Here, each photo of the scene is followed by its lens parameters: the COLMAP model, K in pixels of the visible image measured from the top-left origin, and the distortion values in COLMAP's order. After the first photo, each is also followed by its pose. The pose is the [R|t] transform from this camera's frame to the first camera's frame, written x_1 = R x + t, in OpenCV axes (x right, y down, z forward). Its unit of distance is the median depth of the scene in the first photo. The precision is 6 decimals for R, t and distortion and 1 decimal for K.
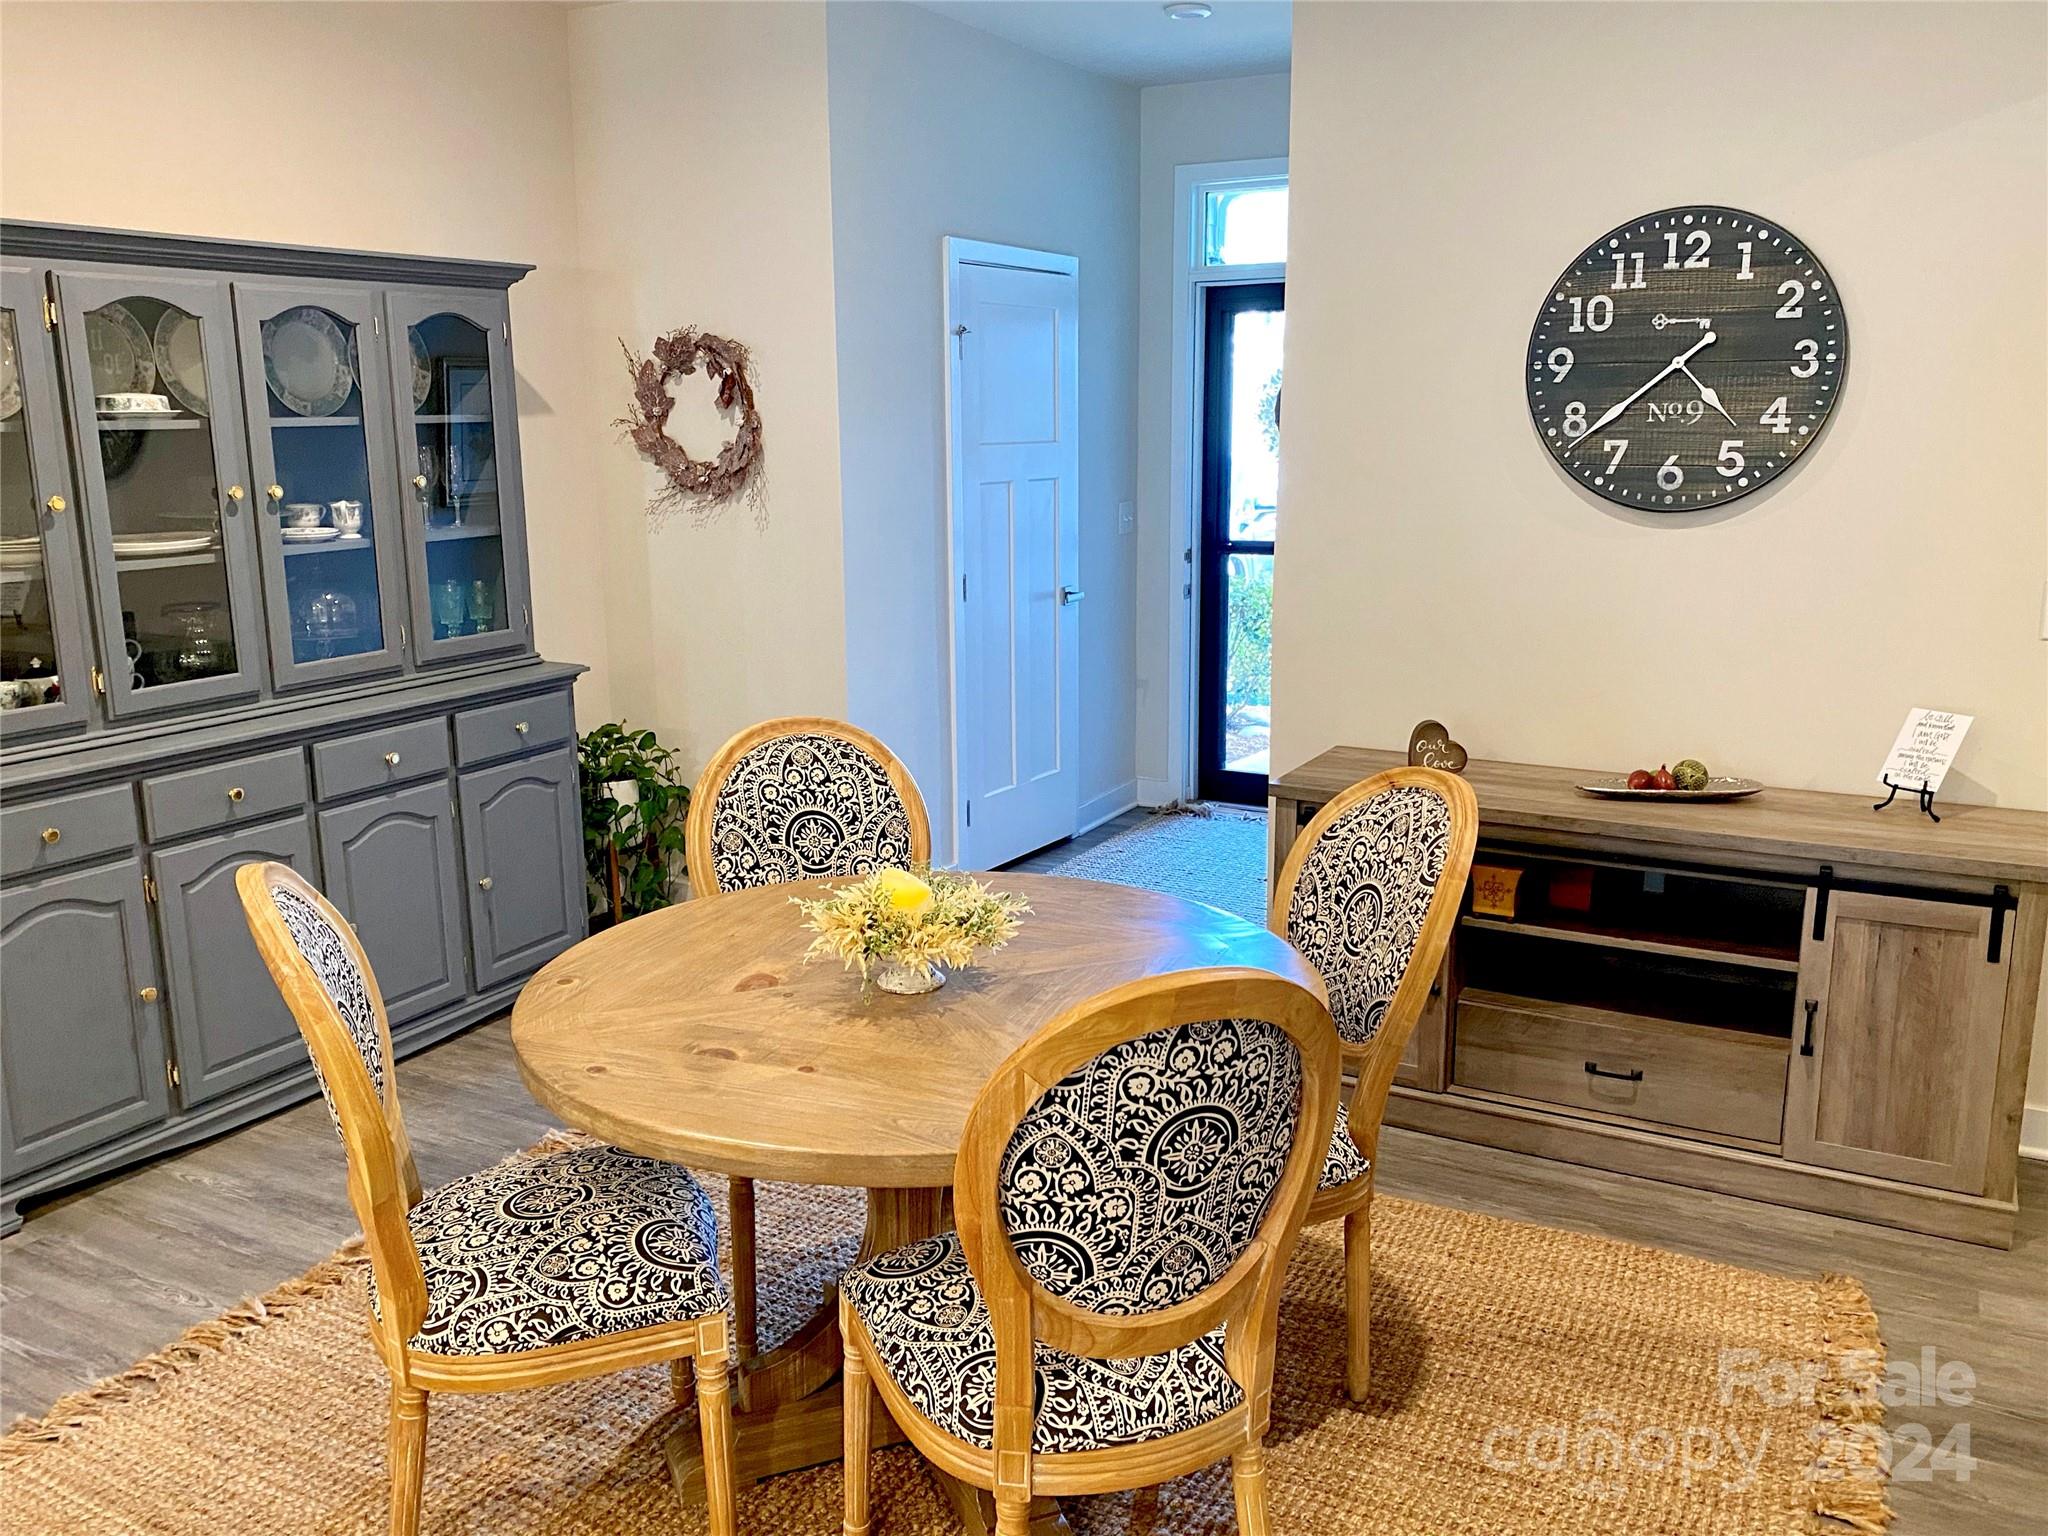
lens RADIAL K [[1692.3, 0, 1024.0], [0, 1692.3, 768.0], [0, 0, 1]] dist [-0.014320, -0.006423]
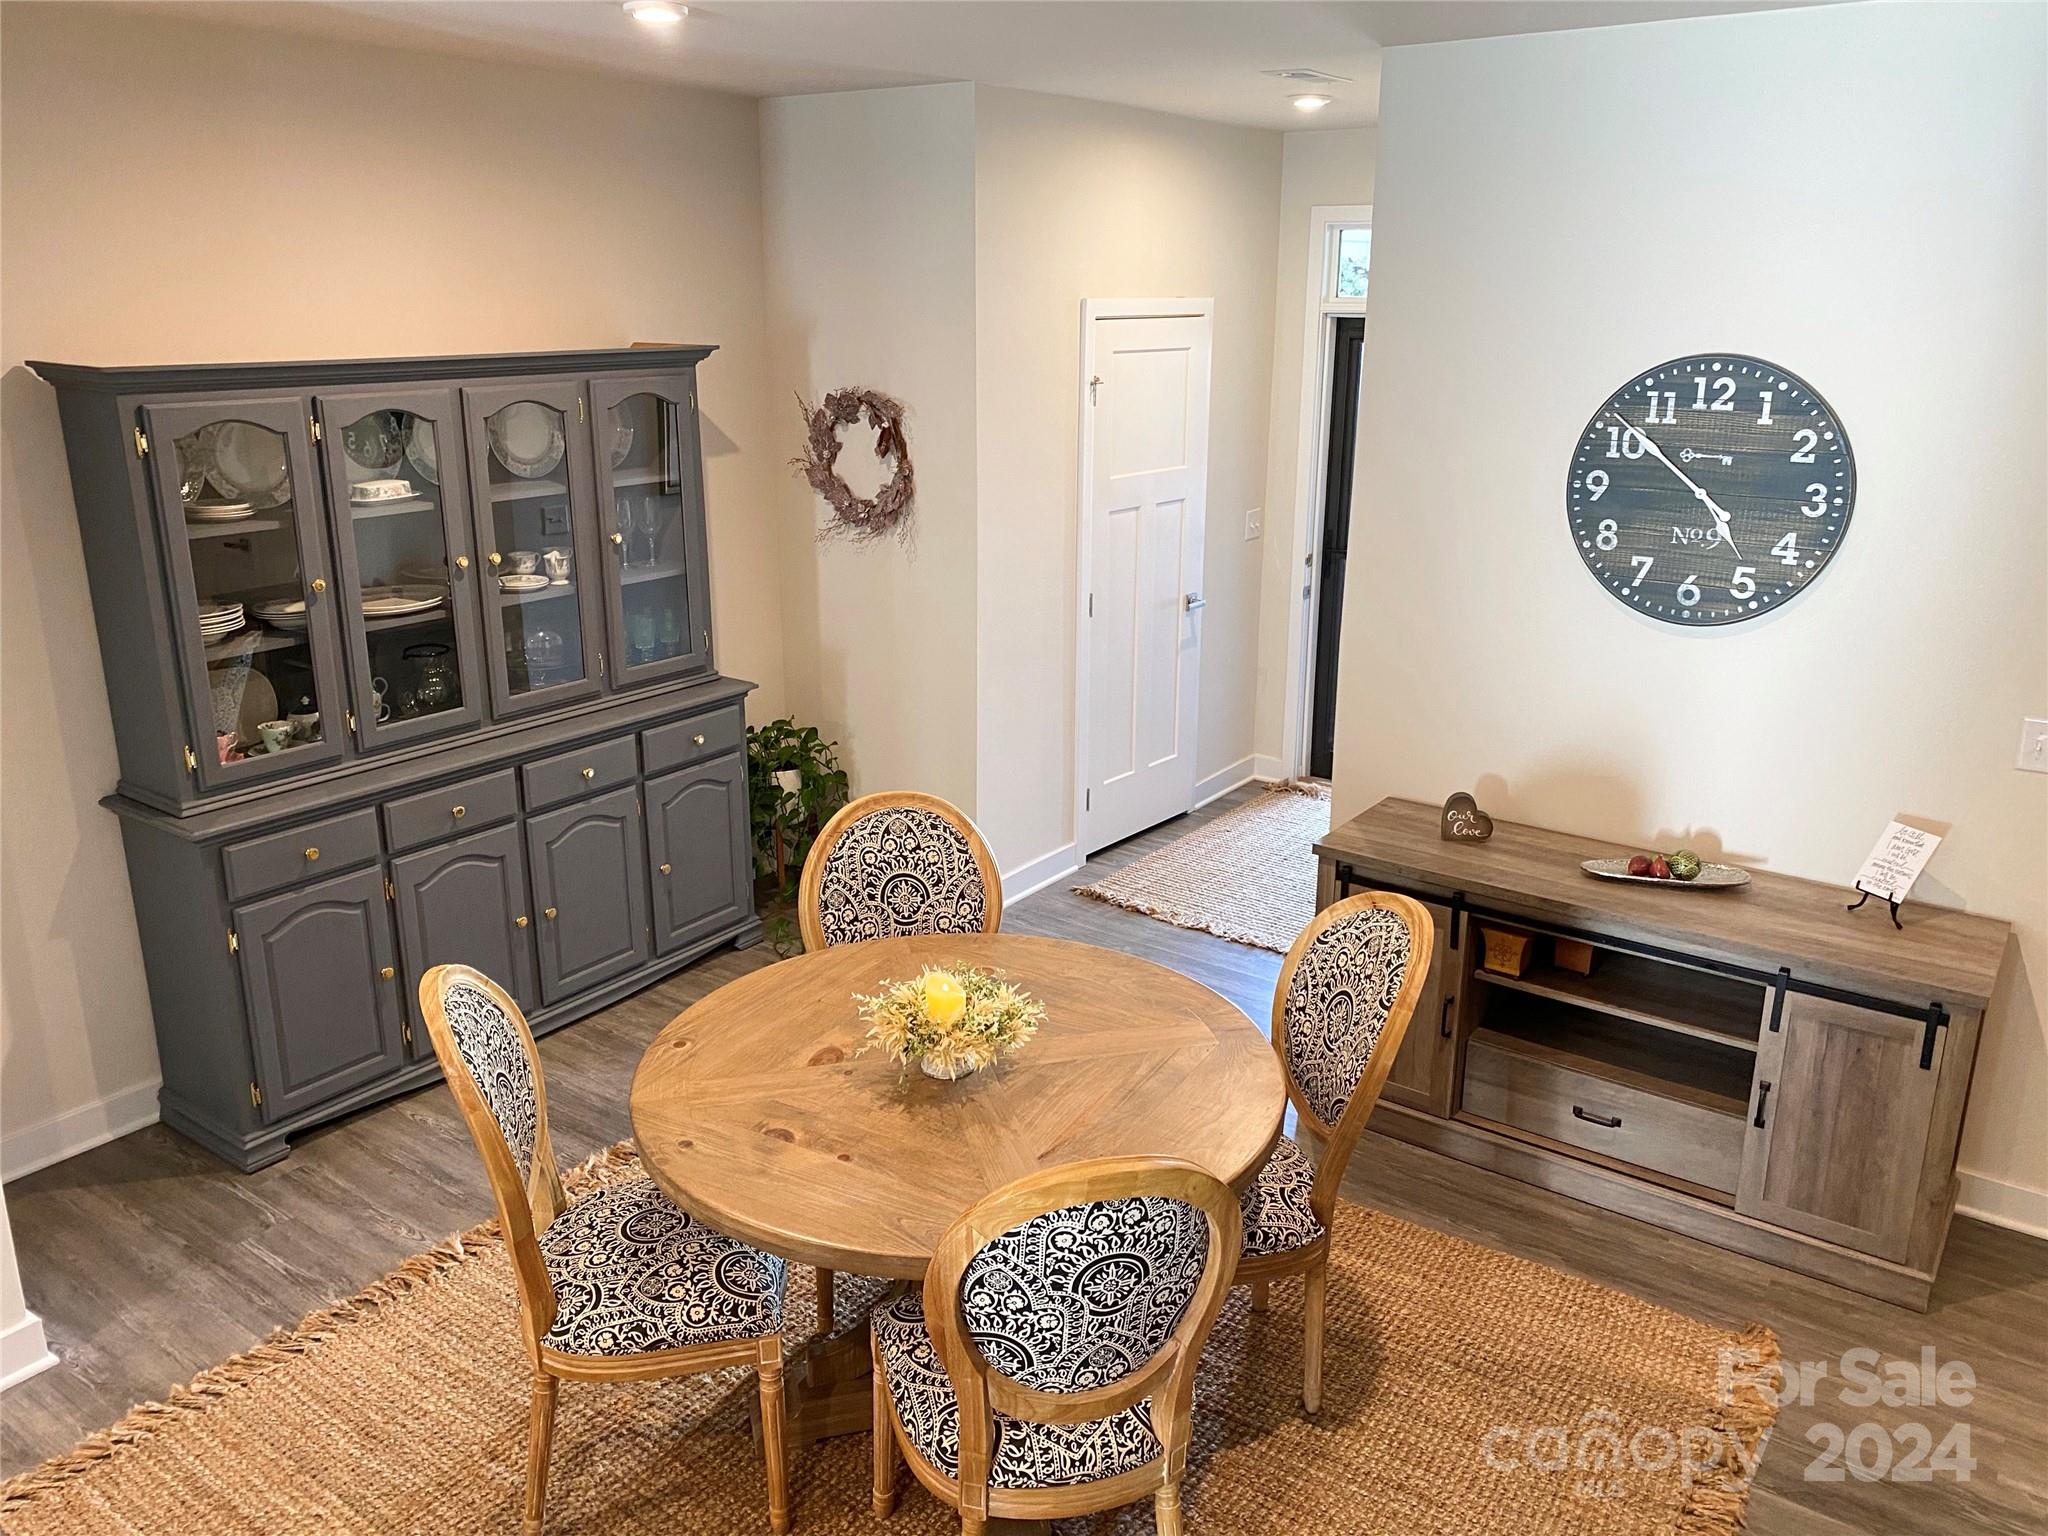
lens RADIAL K [[1546.0, 0, 1024.0], [0, 1546.0, 768.0], [0, 0, 1]] dist [-0.019217, -0.005310]
pose [[0.992338, 0.048448, -0.113661, 0.082162], [-0.040379, 0.996569, 0.072253, -0.135984], [0.116771, -0.067110, 0.990889, -0.078443]]
